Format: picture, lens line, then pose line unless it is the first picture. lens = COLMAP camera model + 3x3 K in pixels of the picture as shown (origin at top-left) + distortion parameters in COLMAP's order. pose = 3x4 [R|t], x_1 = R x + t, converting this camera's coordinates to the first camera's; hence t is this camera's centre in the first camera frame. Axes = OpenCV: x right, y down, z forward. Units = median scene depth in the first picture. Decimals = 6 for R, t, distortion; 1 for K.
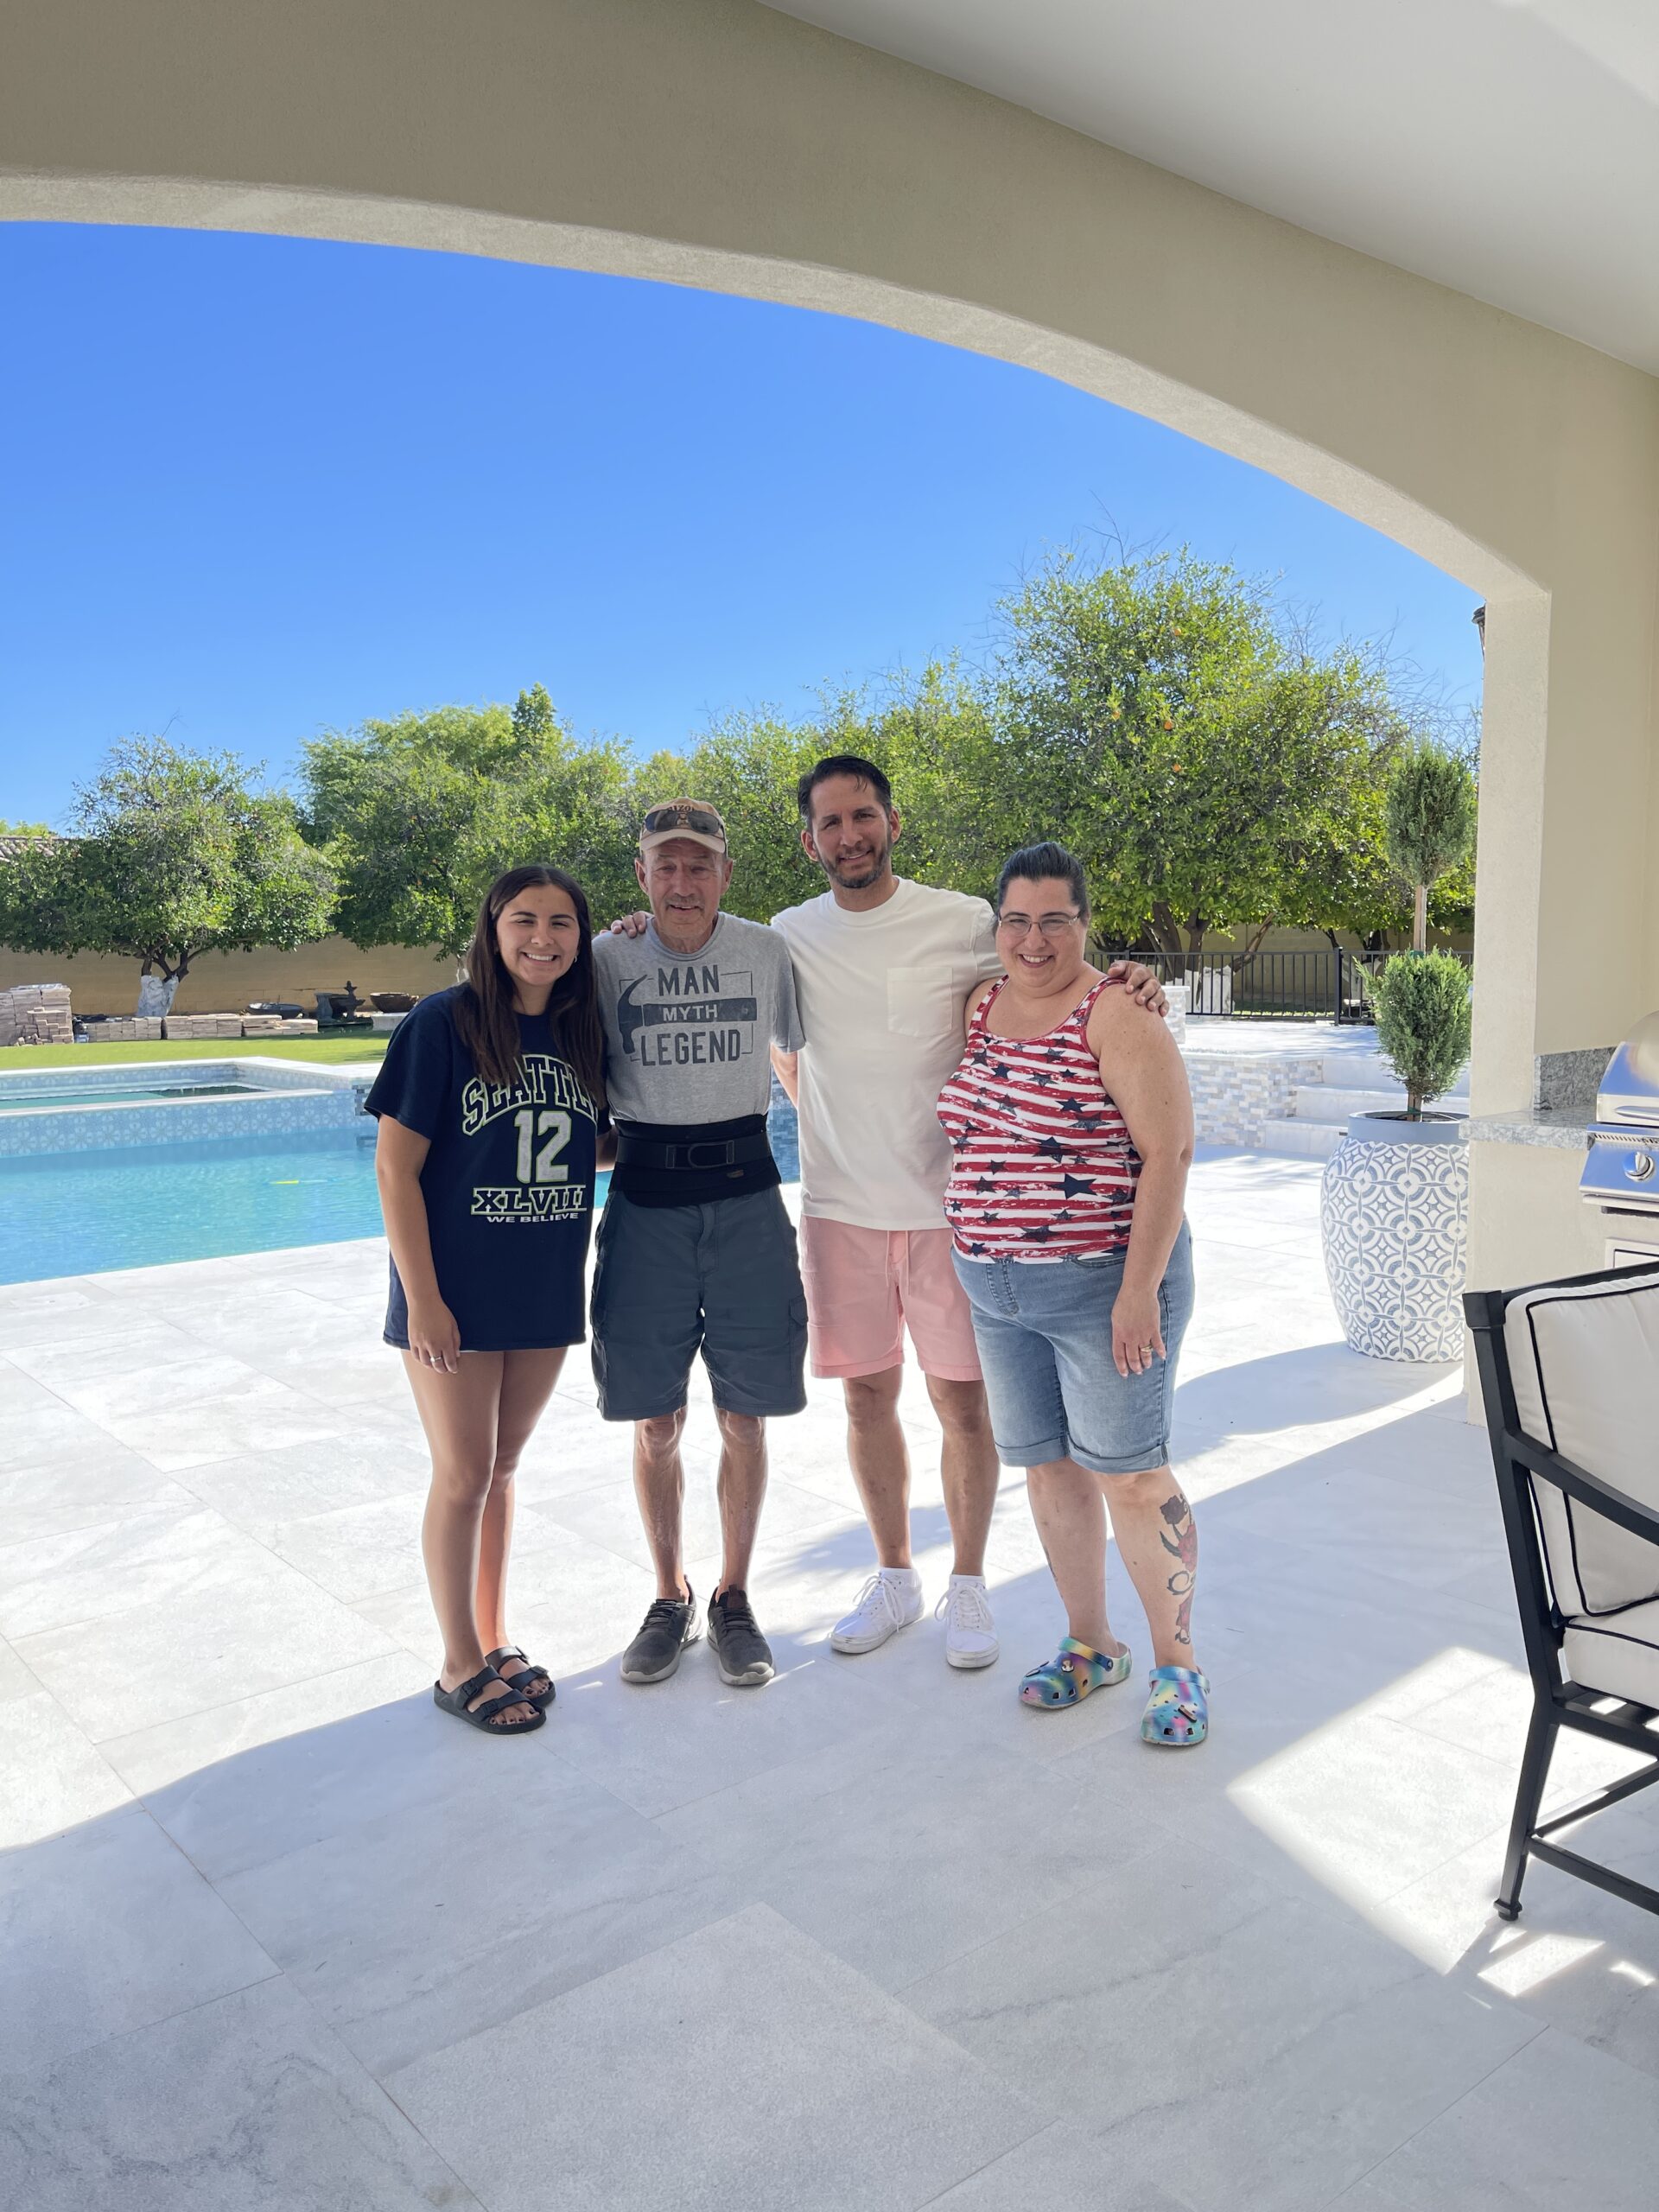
lens RADIAL K [[1658.6, 0, 828.9], [0, 1658.6, 1107.2], [0, 0, 1]] dist [0.008459, 0.011913]
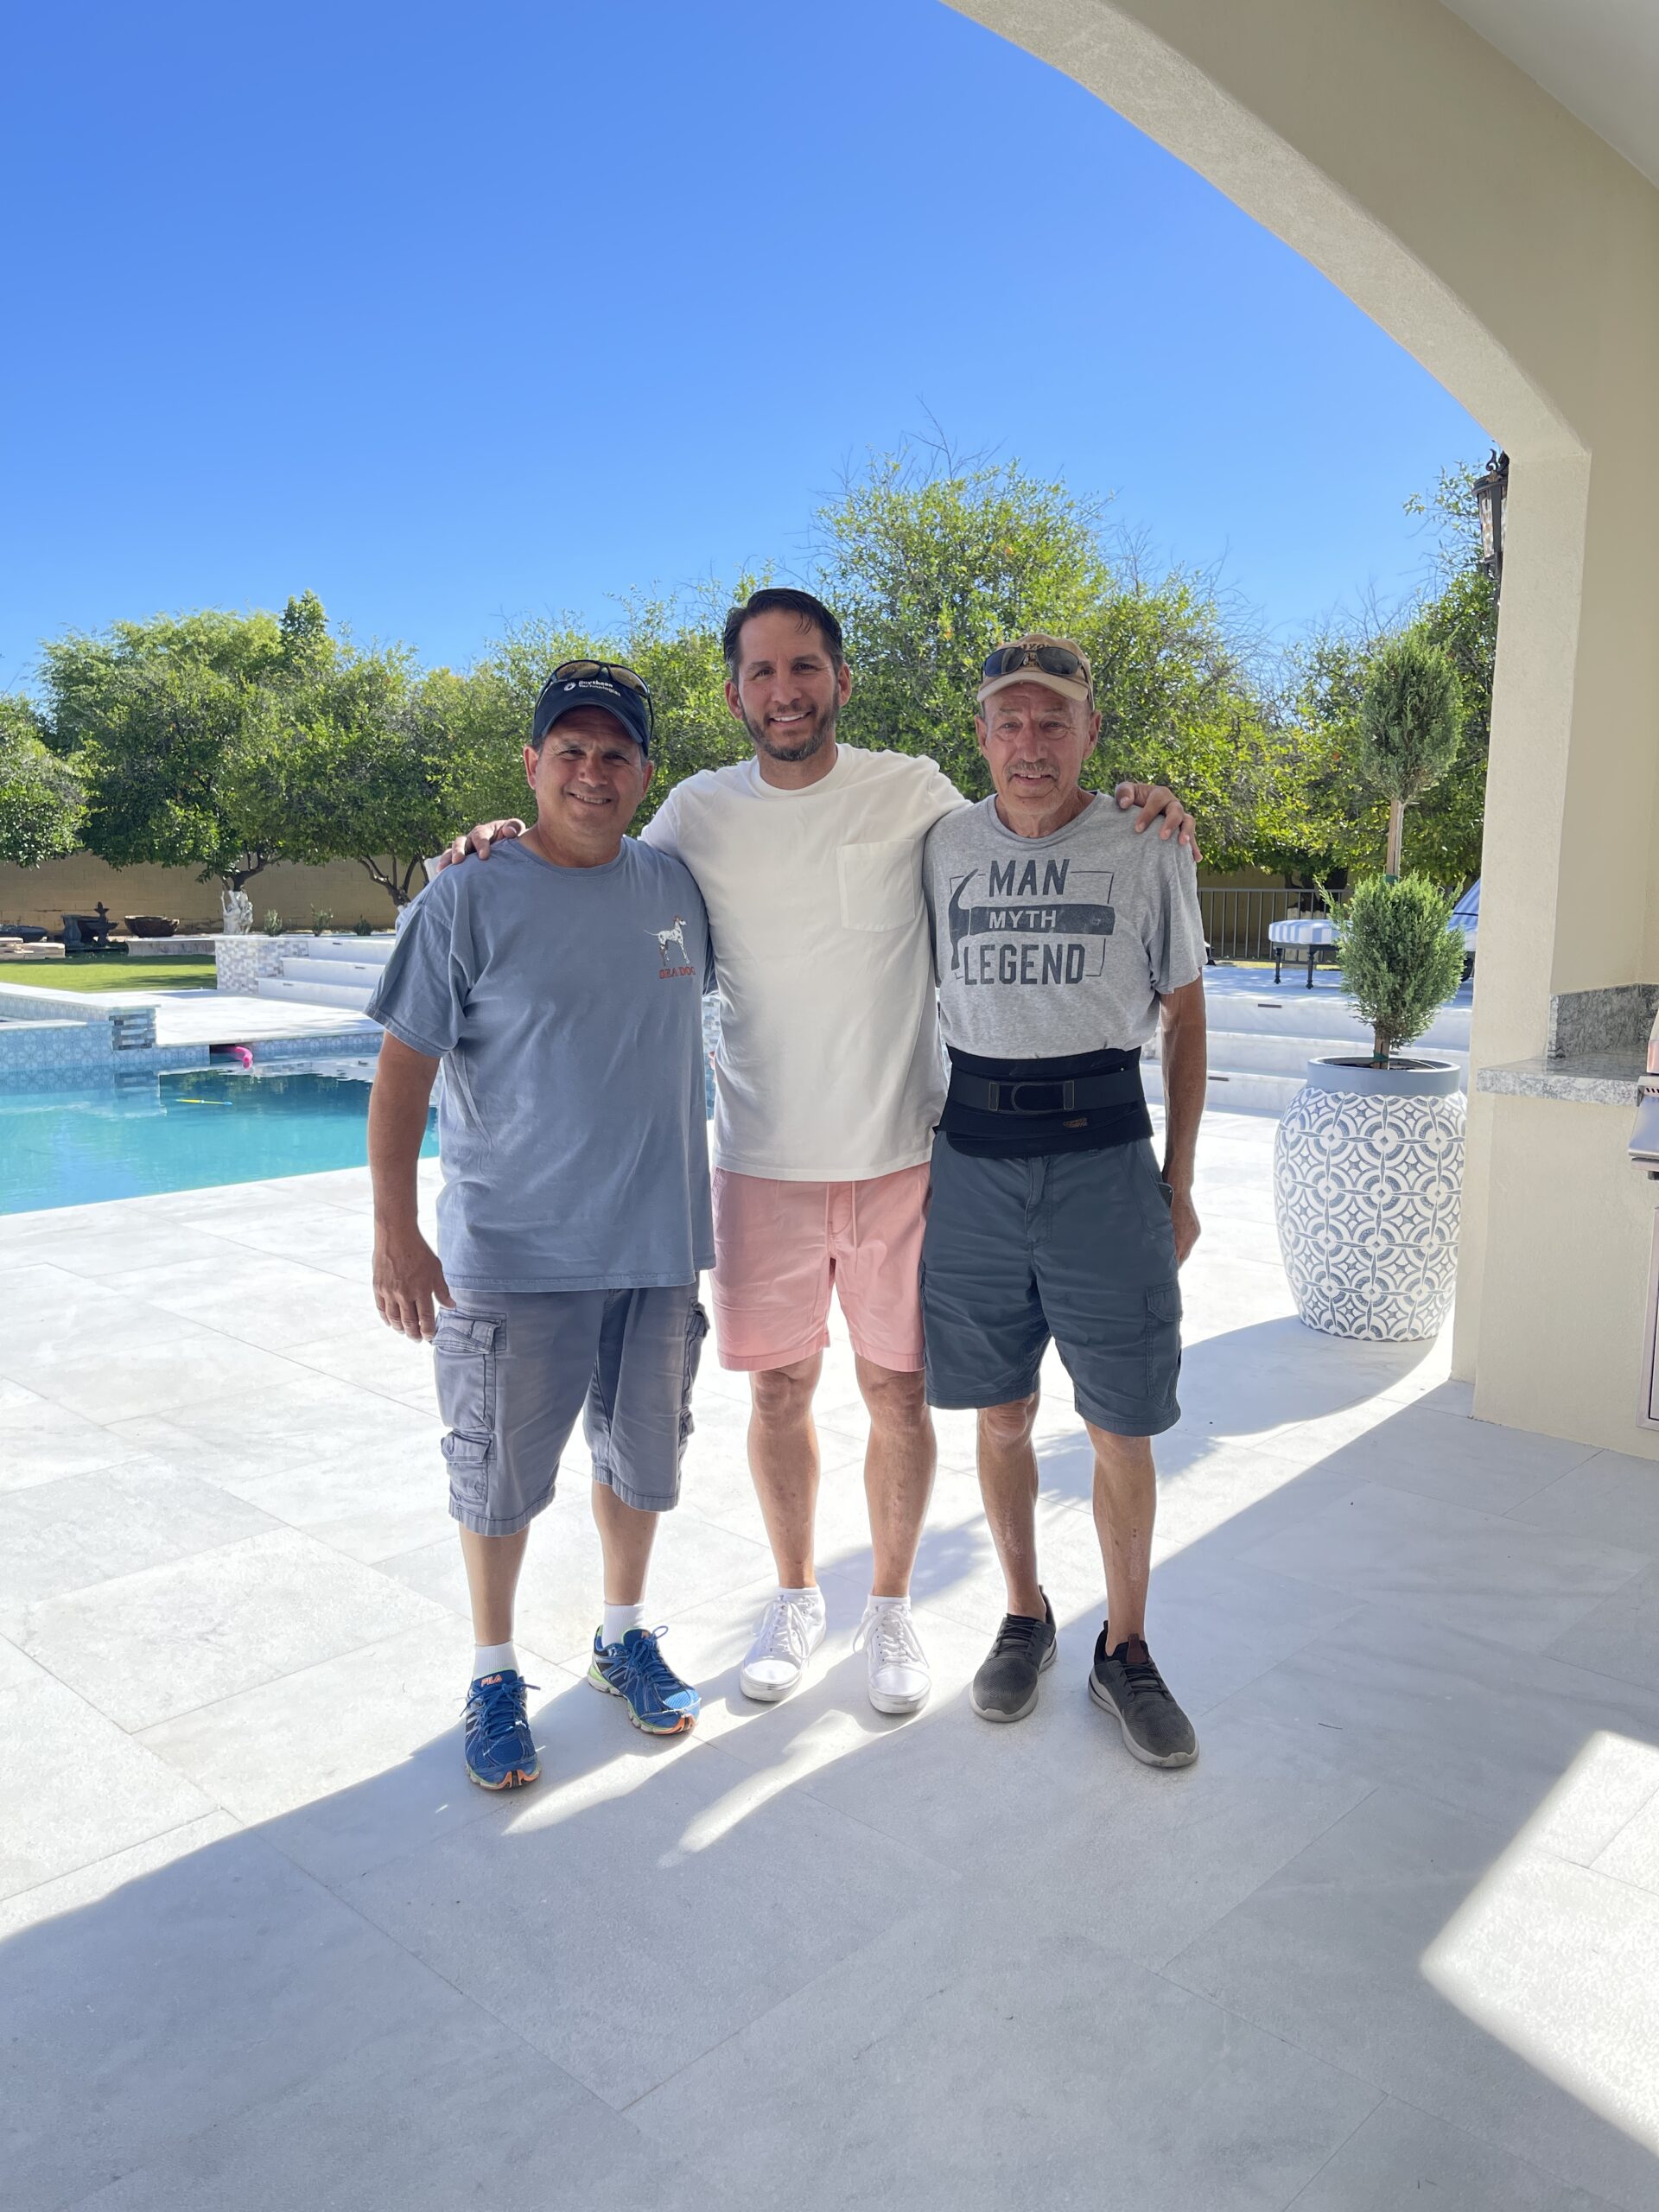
lens RADIAL K [[1658.6, 0, 830.8], [0, 1658.6, 1106.6], [0, 0, 1]] dist [0.008459, 0.011913]
pose [[0.991098, 0.003073, 0.133101, -0.061644], [-0.008116, 0.999269, 0.037363, -0.002274], [-0.132888, -0.038111, 0.990398, 0.180613]]
